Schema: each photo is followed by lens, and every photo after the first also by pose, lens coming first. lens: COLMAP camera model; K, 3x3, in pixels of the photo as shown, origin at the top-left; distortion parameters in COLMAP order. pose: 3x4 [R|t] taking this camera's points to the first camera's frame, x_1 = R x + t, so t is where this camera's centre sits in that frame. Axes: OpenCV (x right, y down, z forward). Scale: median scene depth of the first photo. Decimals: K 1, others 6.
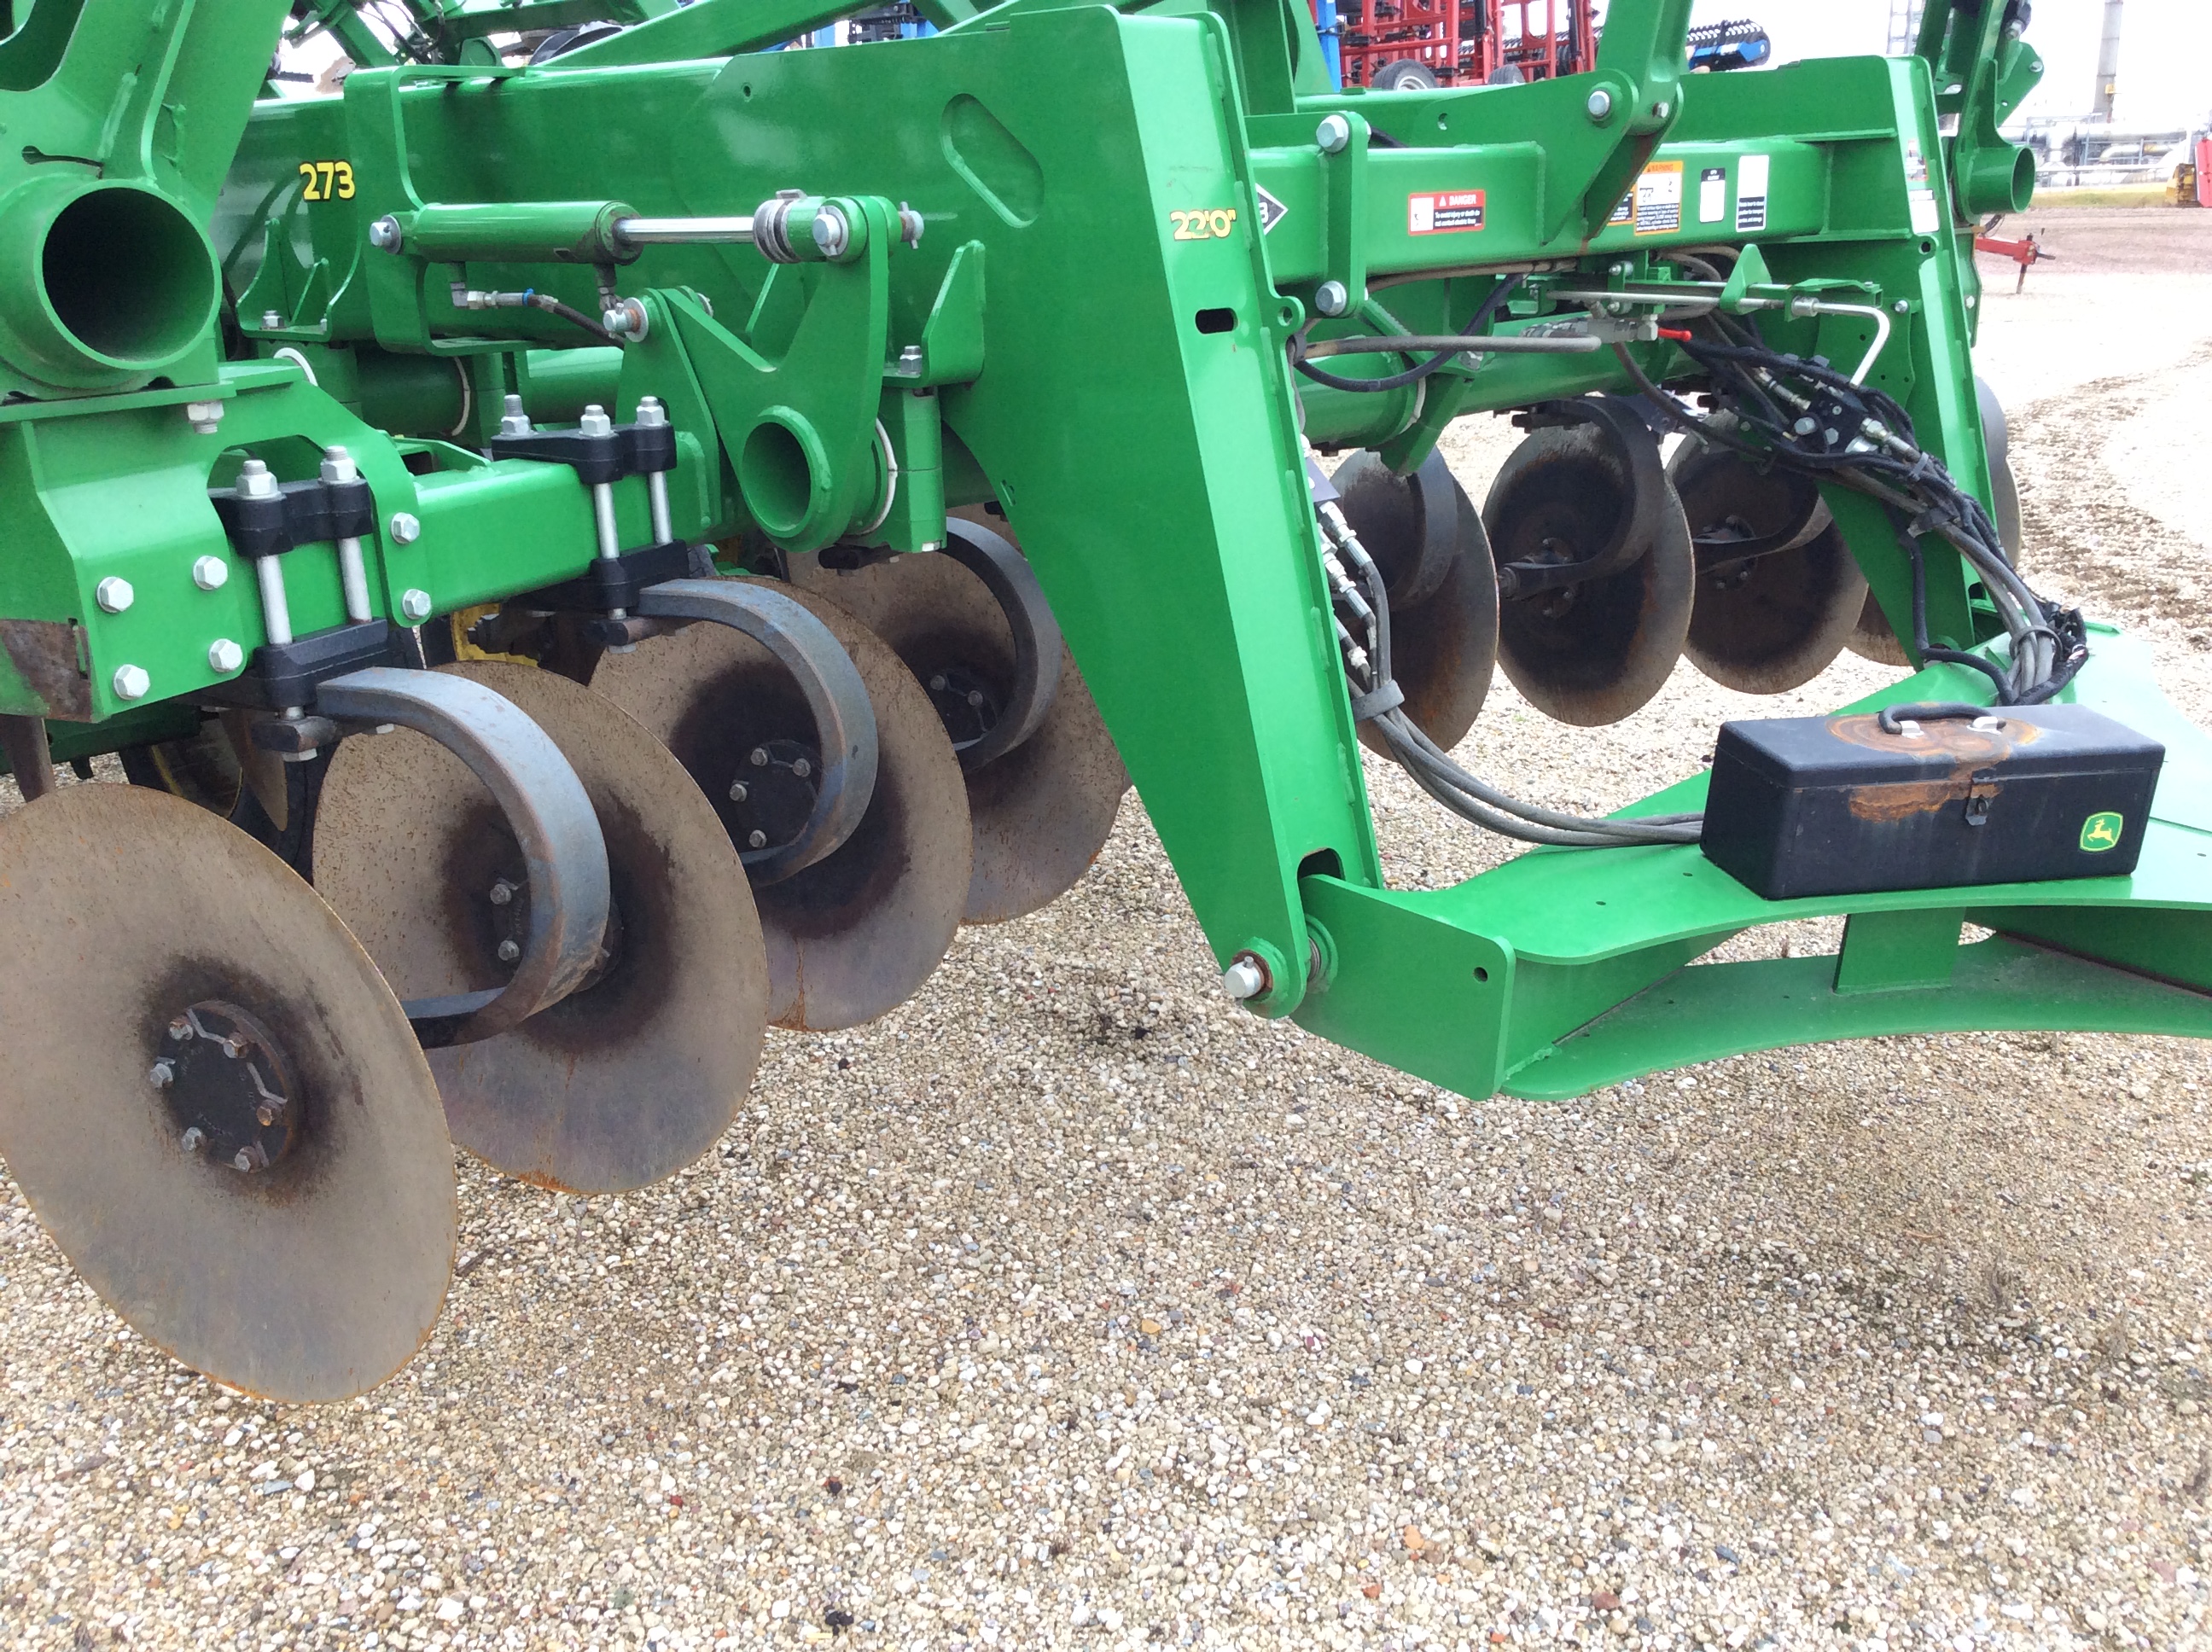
lens RADIAL K [[1987.9, 0, 1097.9], [0, 1987.9, 837.3], [0, 0, 1]] dist [0.122377, -0.230657]
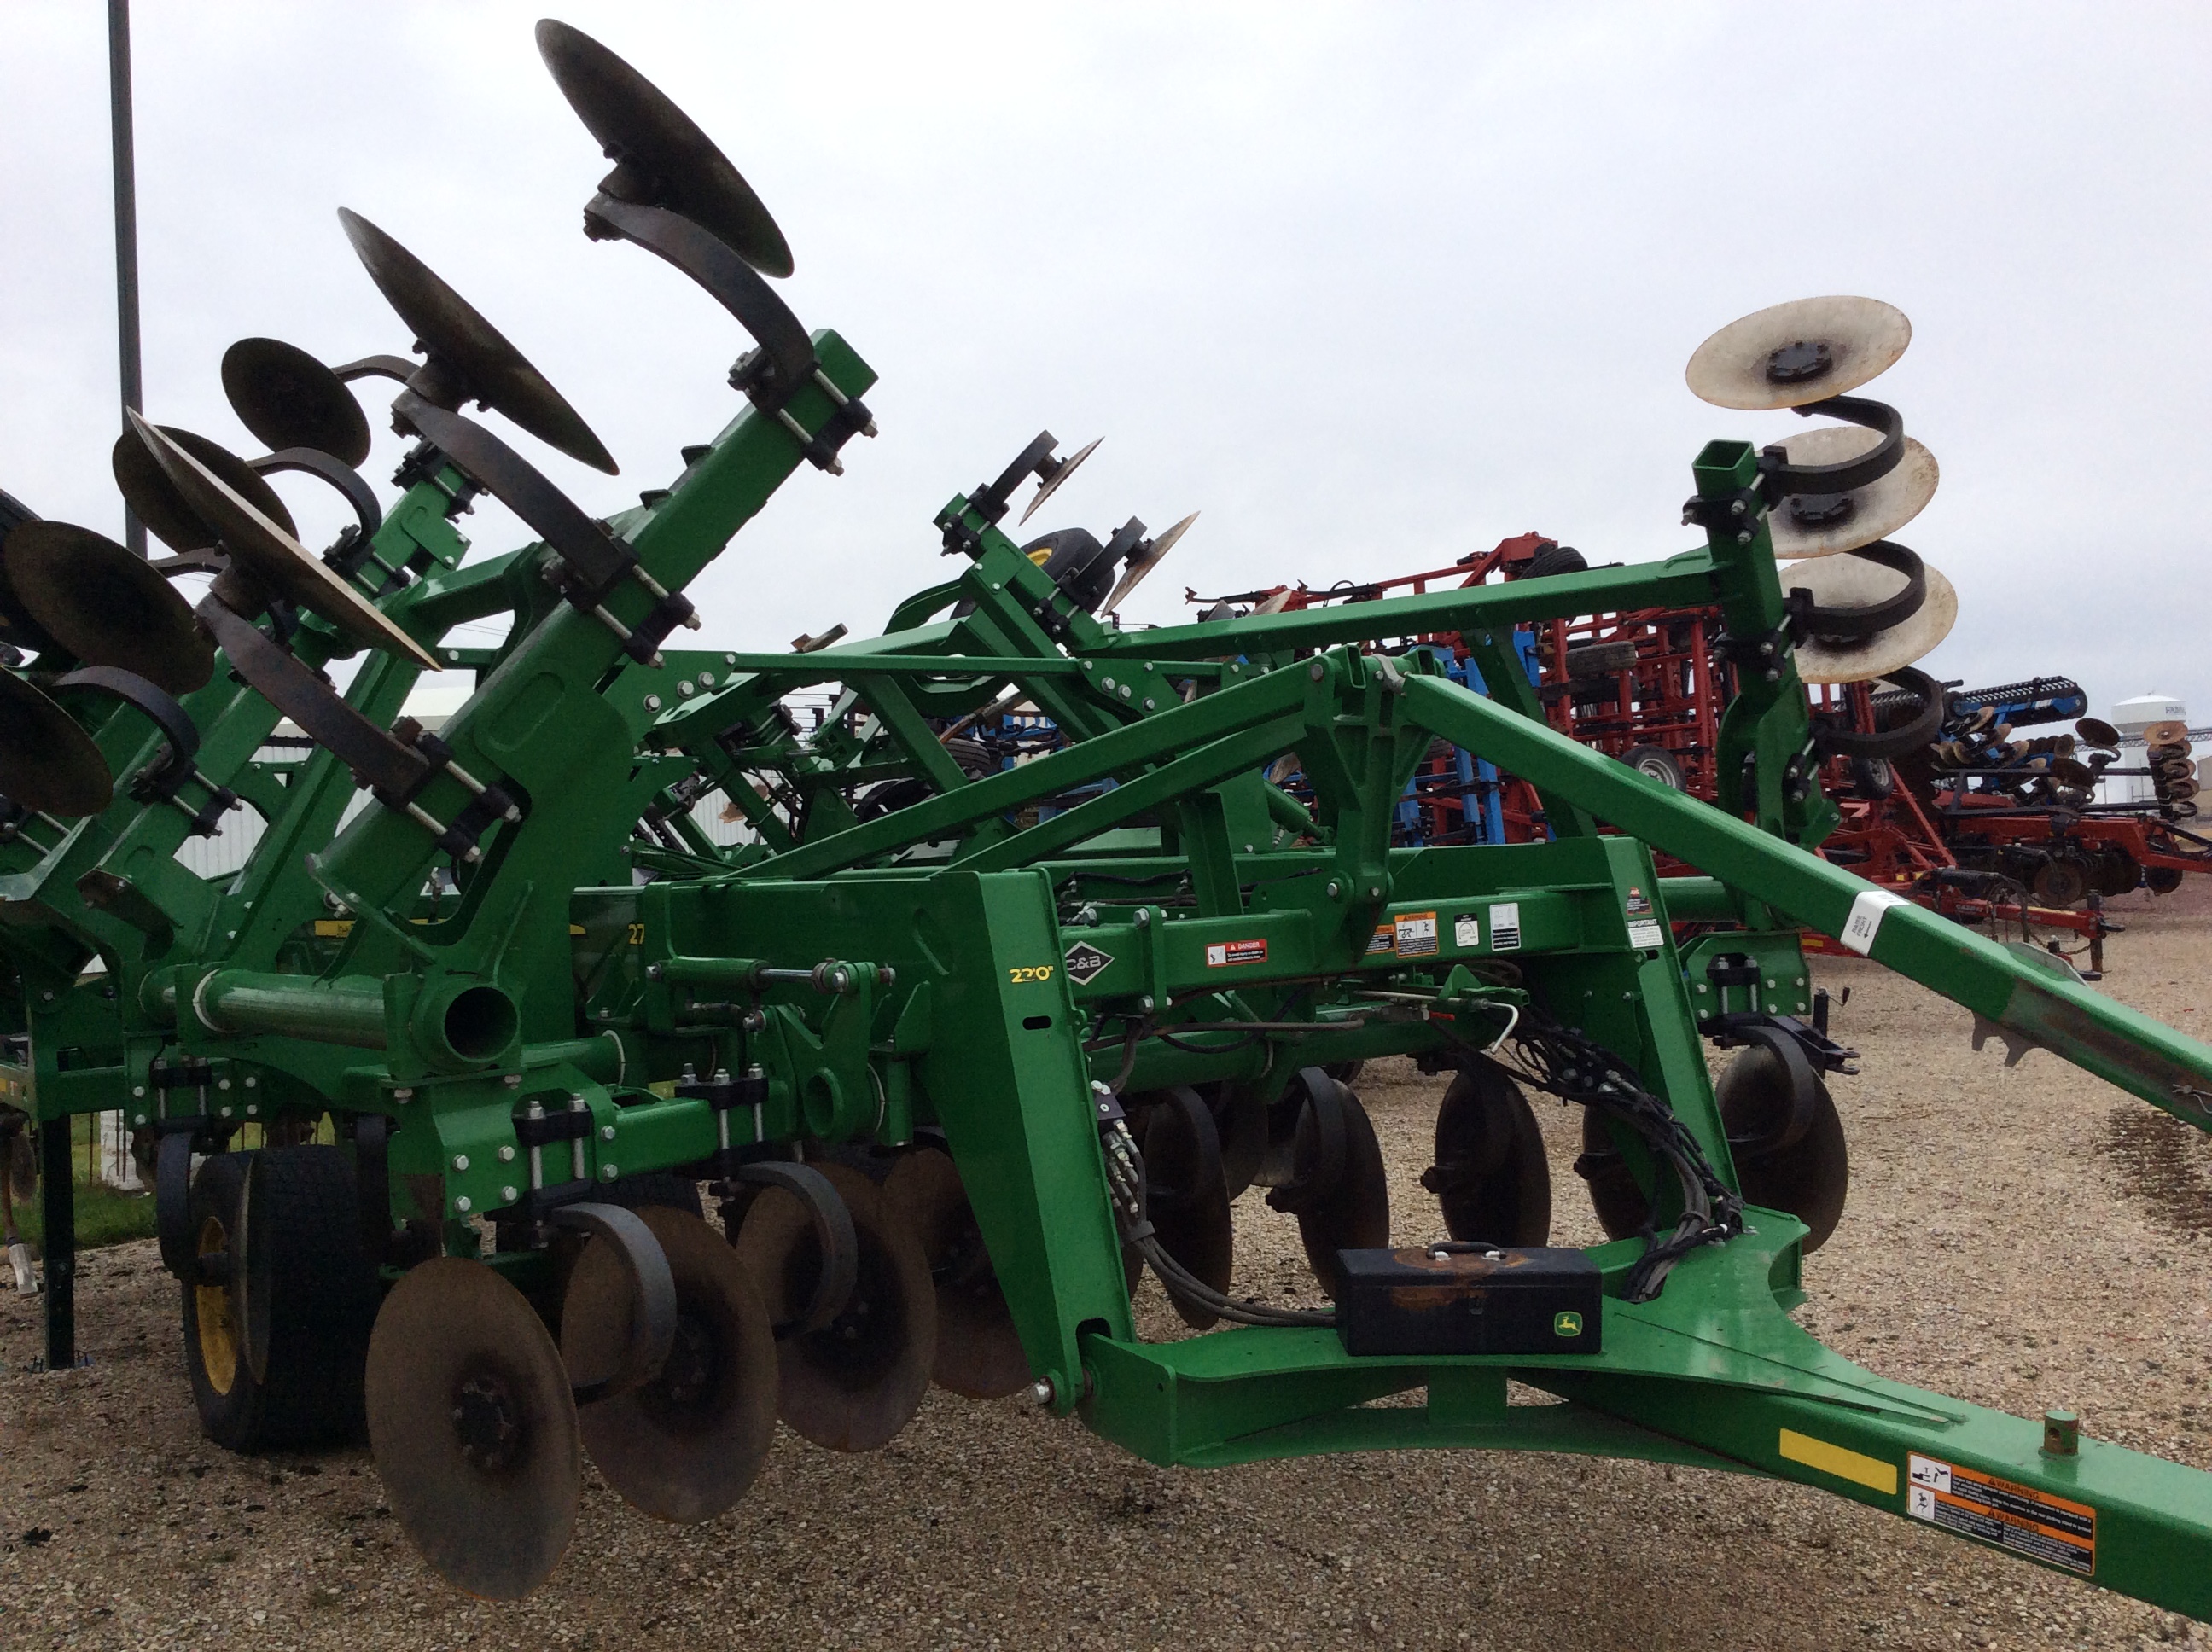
lens RADIAL K [[1954.4, 0, 1107.4], [0, 1954.4, 848.7], [0, 0, 1]] dist [0.131552, -0.279622]
pose [[0.982852, -0.021197, -0.183173, 0.435248], [-0.034829, 0.954149, -0.297300, 0.121765], [0.181077, 0.298581, 0.937049, -0.711754]]
